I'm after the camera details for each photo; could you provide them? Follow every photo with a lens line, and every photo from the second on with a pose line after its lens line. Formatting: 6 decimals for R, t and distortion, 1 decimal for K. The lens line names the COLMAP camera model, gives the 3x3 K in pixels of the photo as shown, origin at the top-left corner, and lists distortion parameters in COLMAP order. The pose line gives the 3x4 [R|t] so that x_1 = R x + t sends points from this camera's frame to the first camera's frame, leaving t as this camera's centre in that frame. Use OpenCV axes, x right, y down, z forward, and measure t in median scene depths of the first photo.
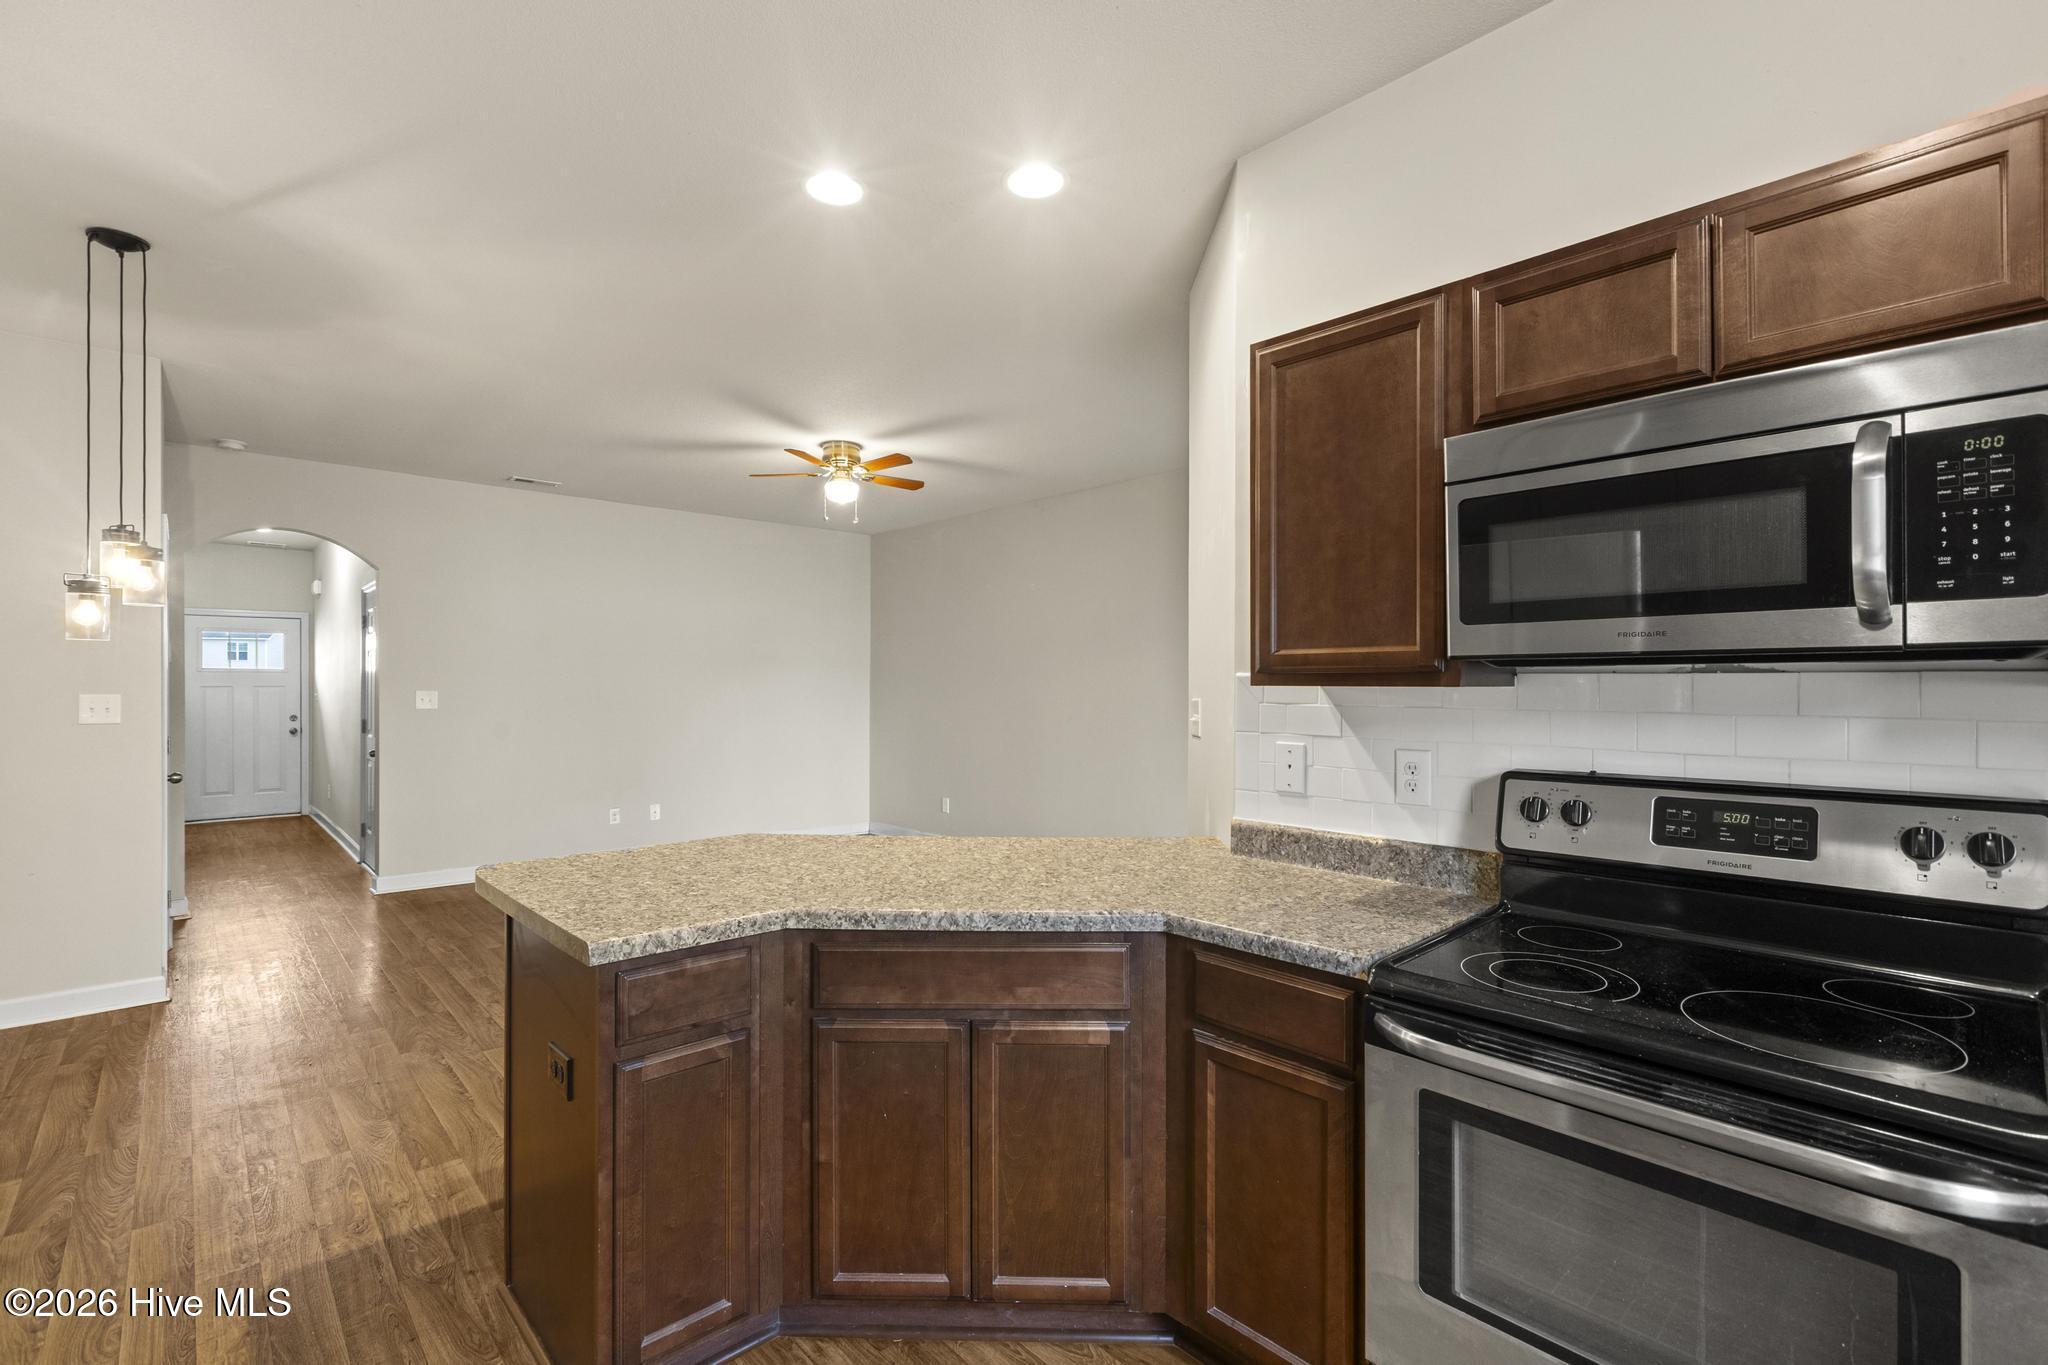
lens RADIAL K [[917.8, 0, 1038.0], [0, 917.8, 683.2], [0, 0, 1]] dist [0.004886, -0.000874]
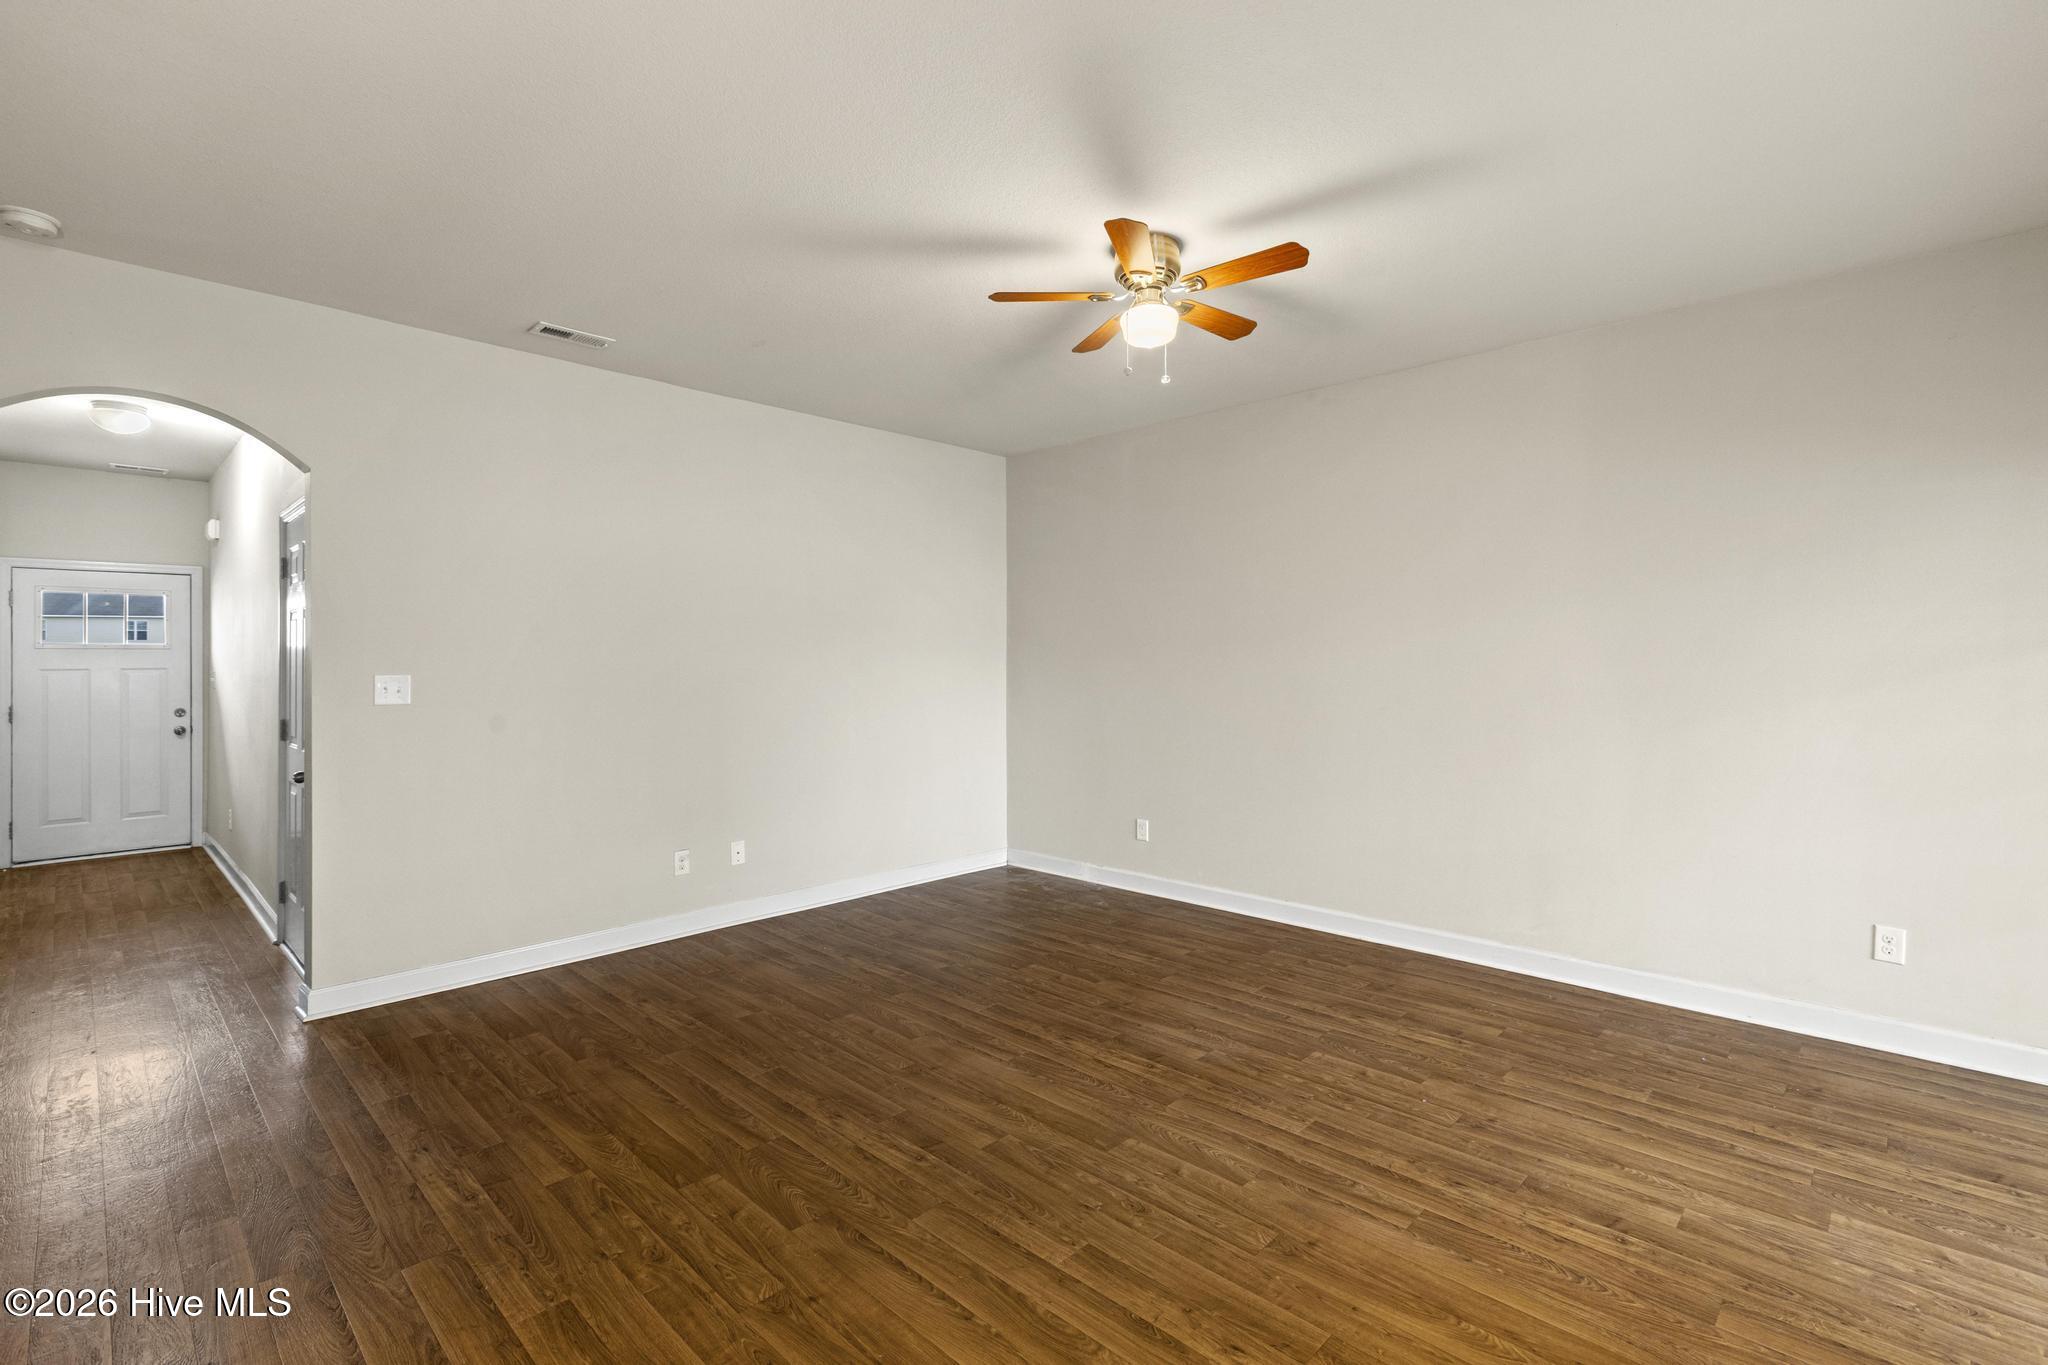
lens RADIAL K [[917.8, 0, 1032.6], [0, 917.8, 649.7], [0, 0, 1]] dist [0.004886, -0.000874]
pose [[0.998494, -0.007015, 0.054412, -0.245712], [0.007515, 0.999931, -0.008996, 0.000344], [-0.054345, 0.009392, 0.998478, 0.329864]]
